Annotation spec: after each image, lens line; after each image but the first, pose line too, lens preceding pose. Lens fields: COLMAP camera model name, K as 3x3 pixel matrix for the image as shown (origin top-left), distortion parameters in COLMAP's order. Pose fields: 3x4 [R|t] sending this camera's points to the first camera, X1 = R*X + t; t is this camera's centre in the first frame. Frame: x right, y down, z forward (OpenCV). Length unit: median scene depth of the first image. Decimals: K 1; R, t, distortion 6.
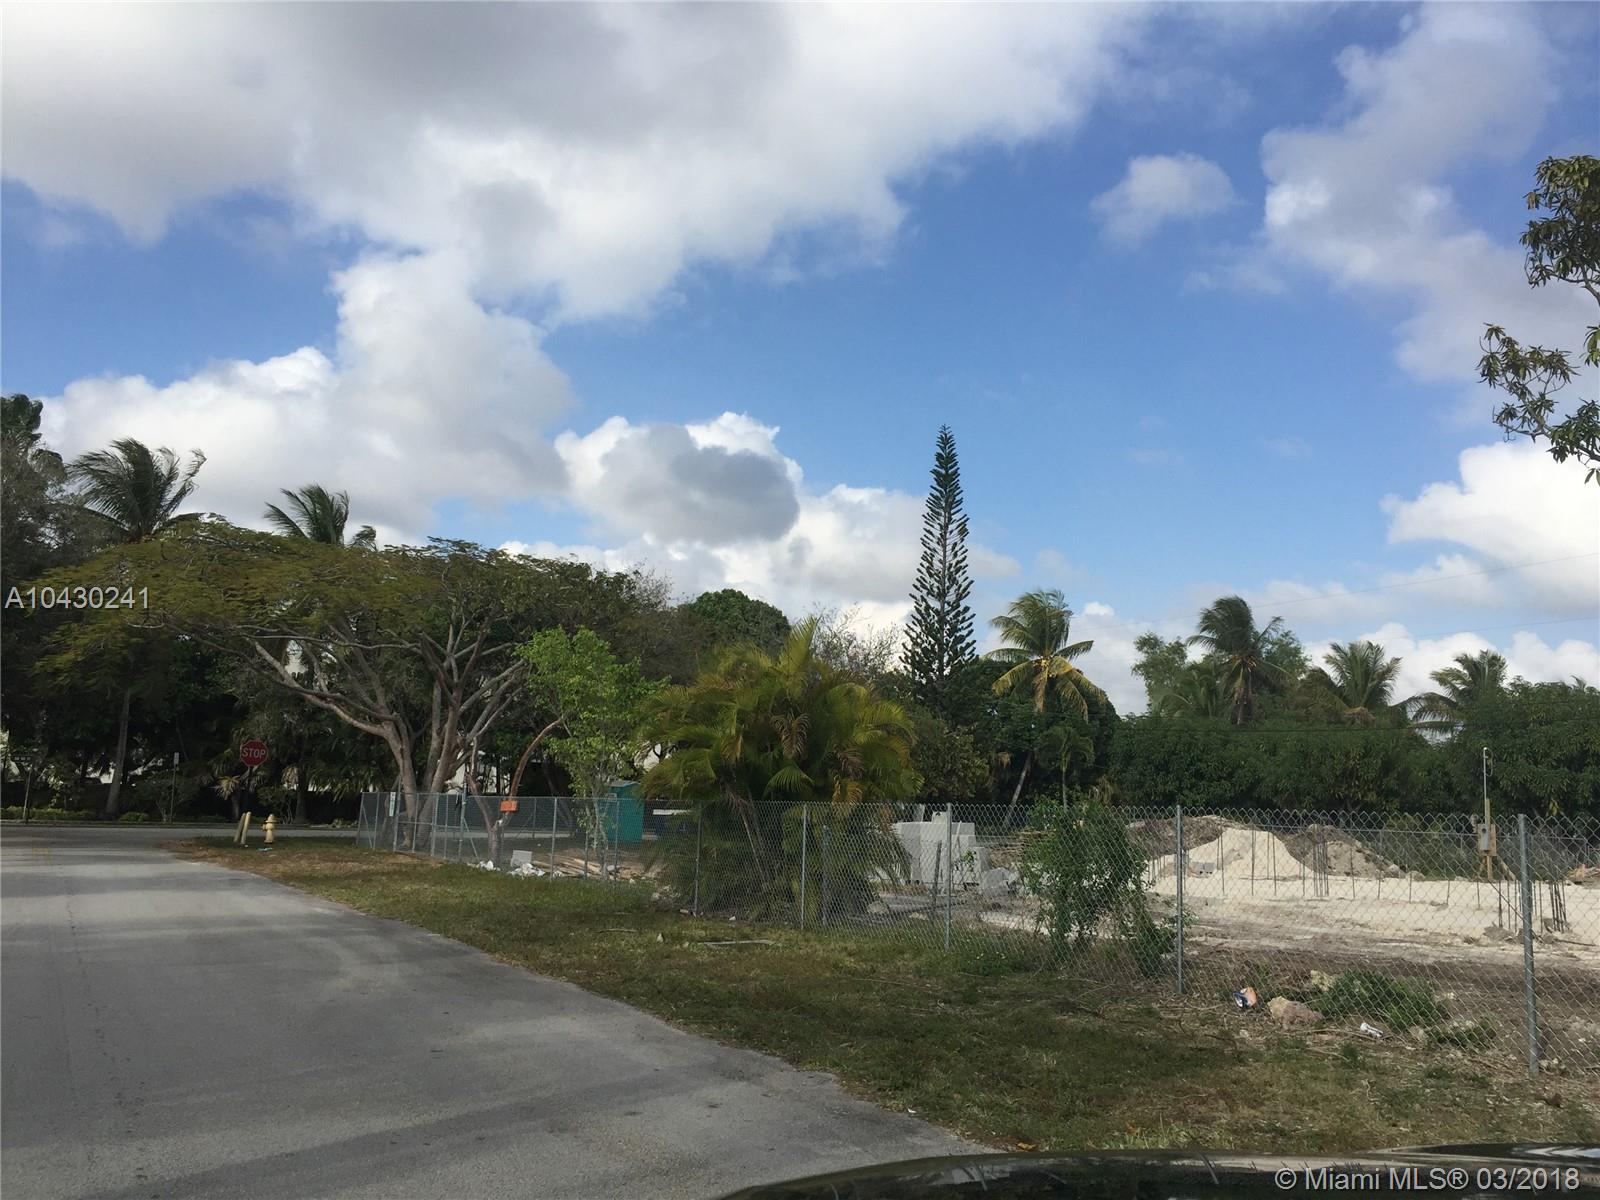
lens RADIAL K [[1339.2, 0, 794.3], [0, 1339.2, 604.1], [0, 0, 1]] dist [0.077795, 0.000228]
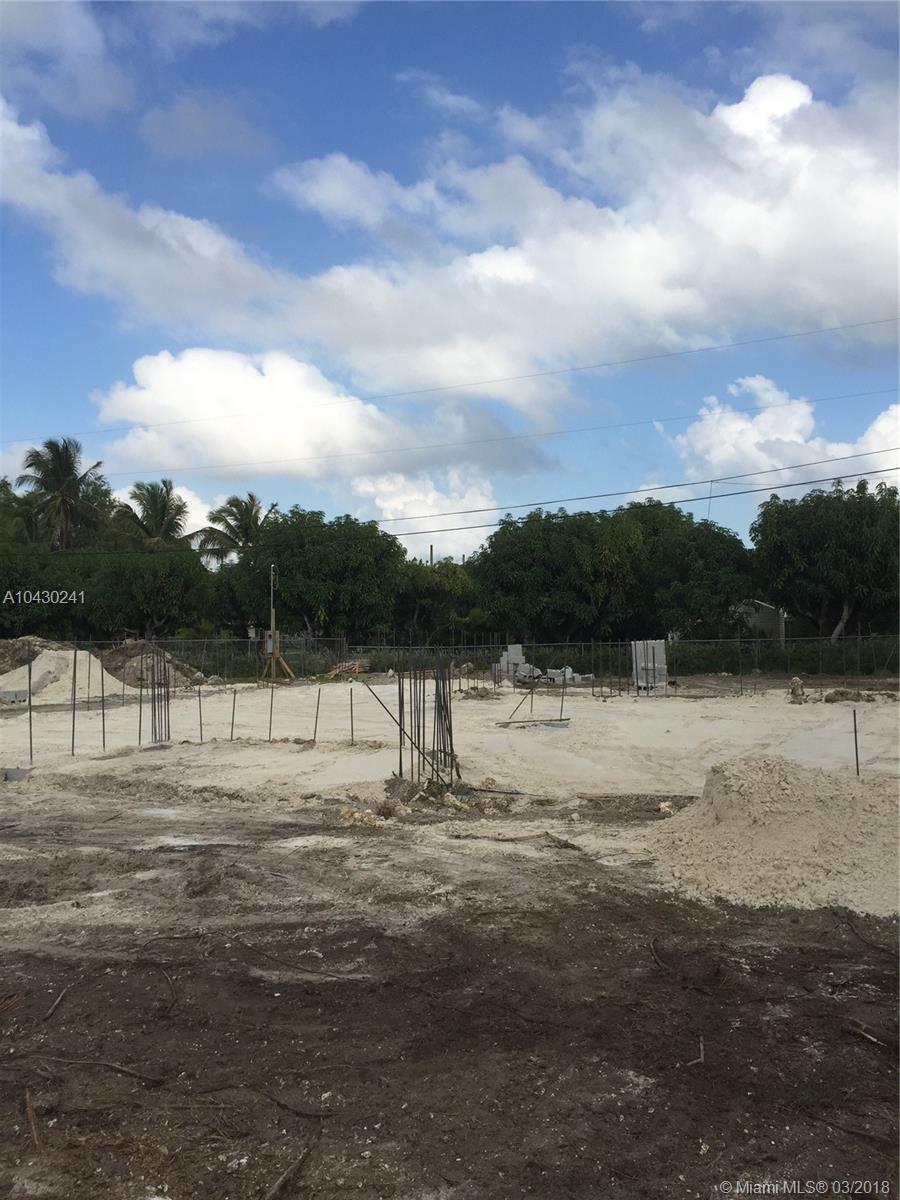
lens RADIAL K [[1012.7, 0, 449.0], [0, 1012.7, 598.4], [0, 0, 1]] dist [0.037719, -0.014394]
pose [[0.774879, -0.023903, 0.631658, 0.057595], [-0.056273, 0.992708, 0.106599, 0.023889], [-0.629600, -0.118147, 0.767884, 0.176580]]
